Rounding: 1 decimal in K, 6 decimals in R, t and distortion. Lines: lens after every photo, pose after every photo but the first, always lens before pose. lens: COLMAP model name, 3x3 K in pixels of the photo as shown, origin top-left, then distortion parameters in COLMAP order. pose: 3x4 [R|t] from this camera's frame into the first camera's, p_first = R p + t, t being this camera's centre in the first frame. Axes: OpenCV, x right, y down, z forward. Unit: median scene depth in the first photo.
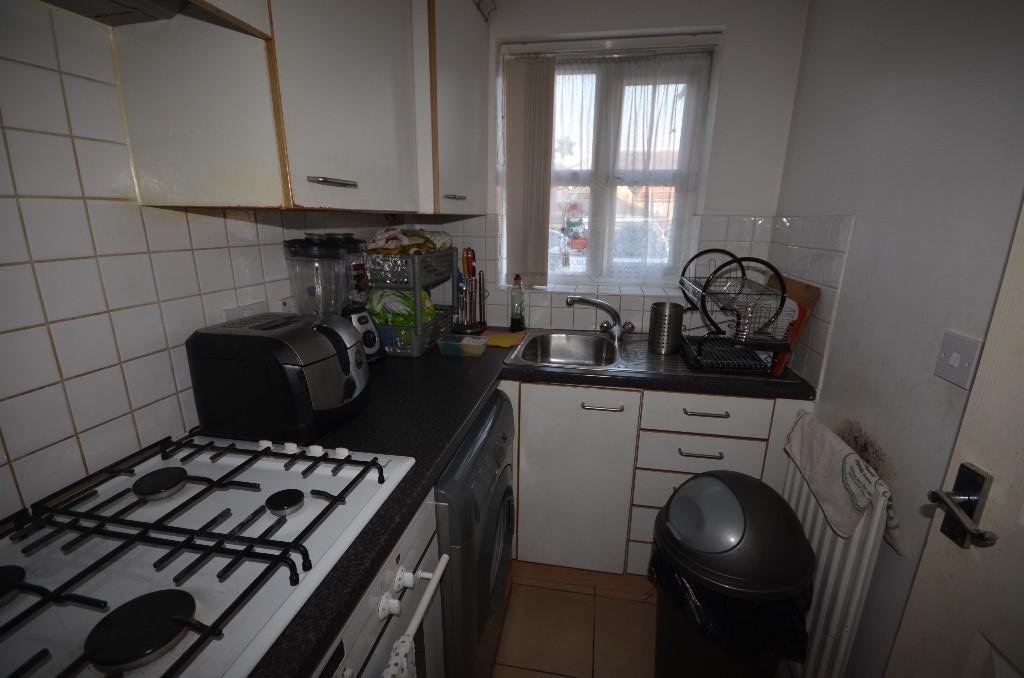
lens RADIAL K [[450.9, 0, 517.1], [0, 450.9, 341.6], [0, 0, 1]] dist [0.001731, 0.000177]
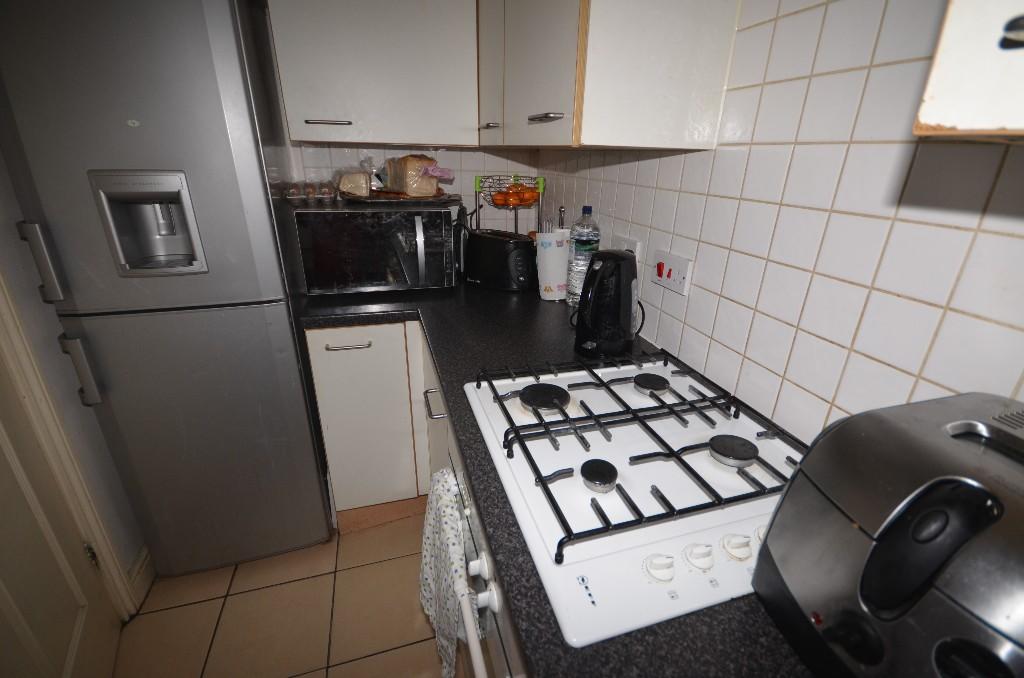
lens RADIAL K [[450.9, 0, 517.1], [0, 450.9, 341.6], [0, 0, 1]] dist [0.001731, 0.000177]
pose [[-0.886718, 0.145571, -0.438794, 0.002593], [-0.153966, 0.801964, 0.577190, -0.368445], [0.435919, 0.579364, -0.688703, 1.382952]]
